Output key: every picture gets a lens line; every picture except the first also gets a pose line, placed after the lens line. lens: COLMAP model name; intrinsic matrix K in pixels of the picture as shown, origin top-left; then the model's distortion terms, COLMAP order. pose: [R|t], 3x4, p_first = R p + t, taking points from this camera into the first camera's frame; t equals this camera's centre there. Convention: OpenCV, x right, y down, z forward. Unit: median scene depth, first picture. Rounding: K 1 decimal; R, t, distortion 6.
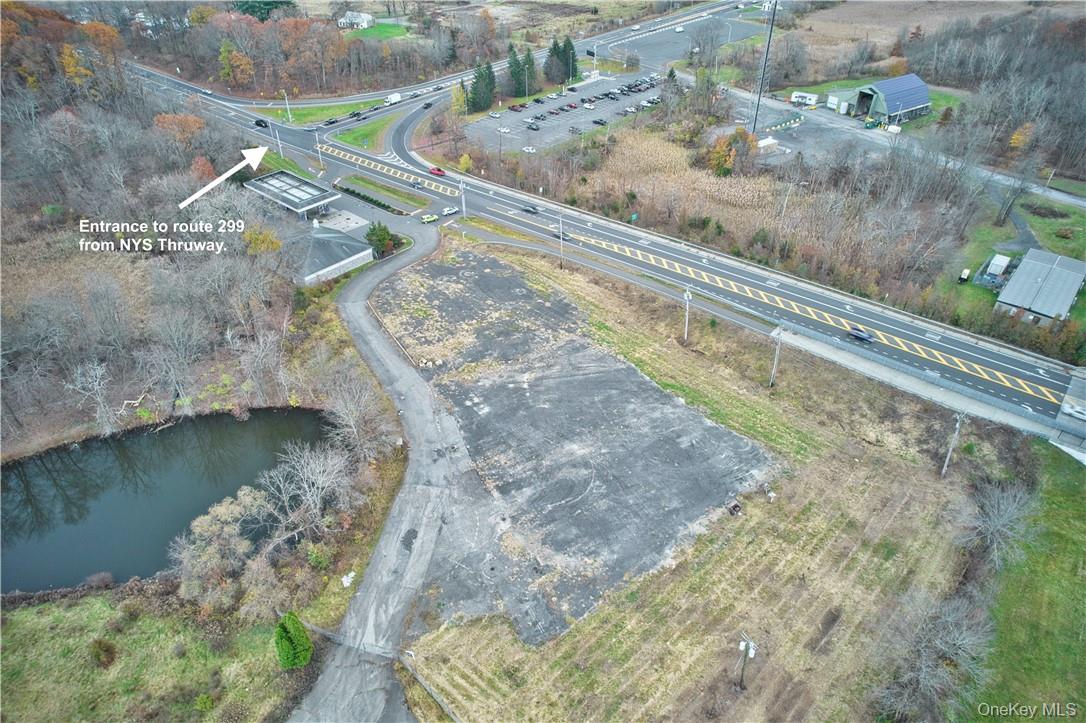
lens RADIAL K [[689.3, 0, 543.0], [0, 689.3, 361.5], [0, 0, 1]] dist [-0.071912, 0.059836]
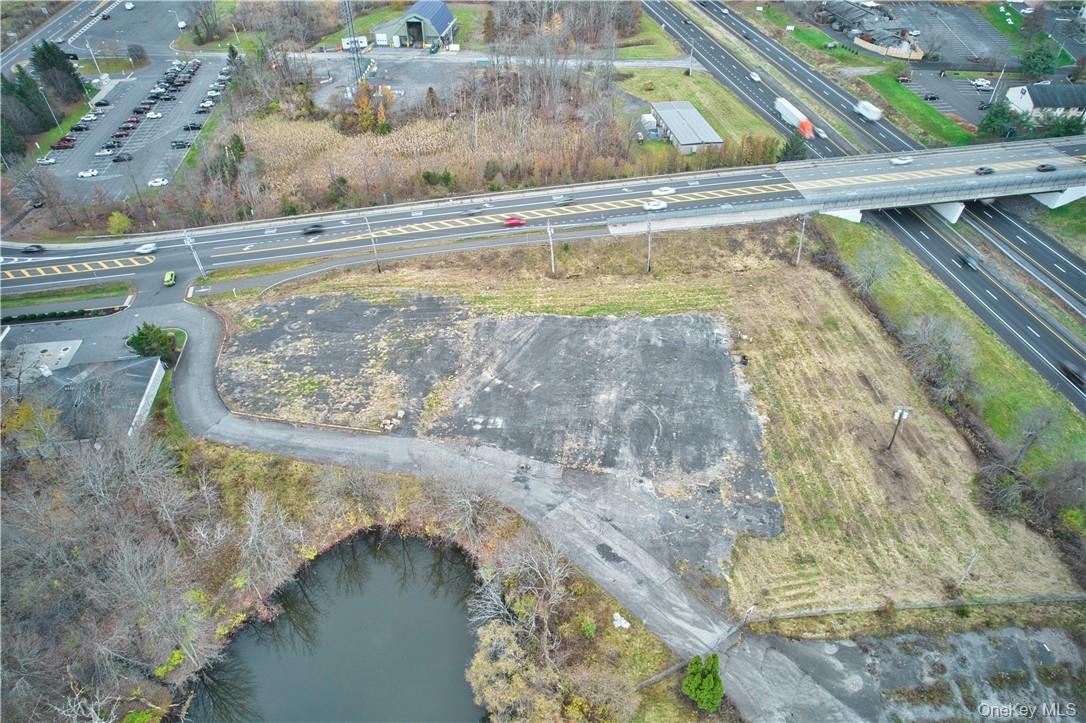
lens RADIAL K [[689.3, 0, 543.0], [0, 689.3, 361.5], [0, 0, 1]] dist [-0.071912, 0.059836]
pose [[0.649600, -0.499251, 0.573383, -0.508583], [0.461538, 0.858266, 0.224415, -0.170408], [-0.604154, 0.118858, 0.787953, 0.212268]]
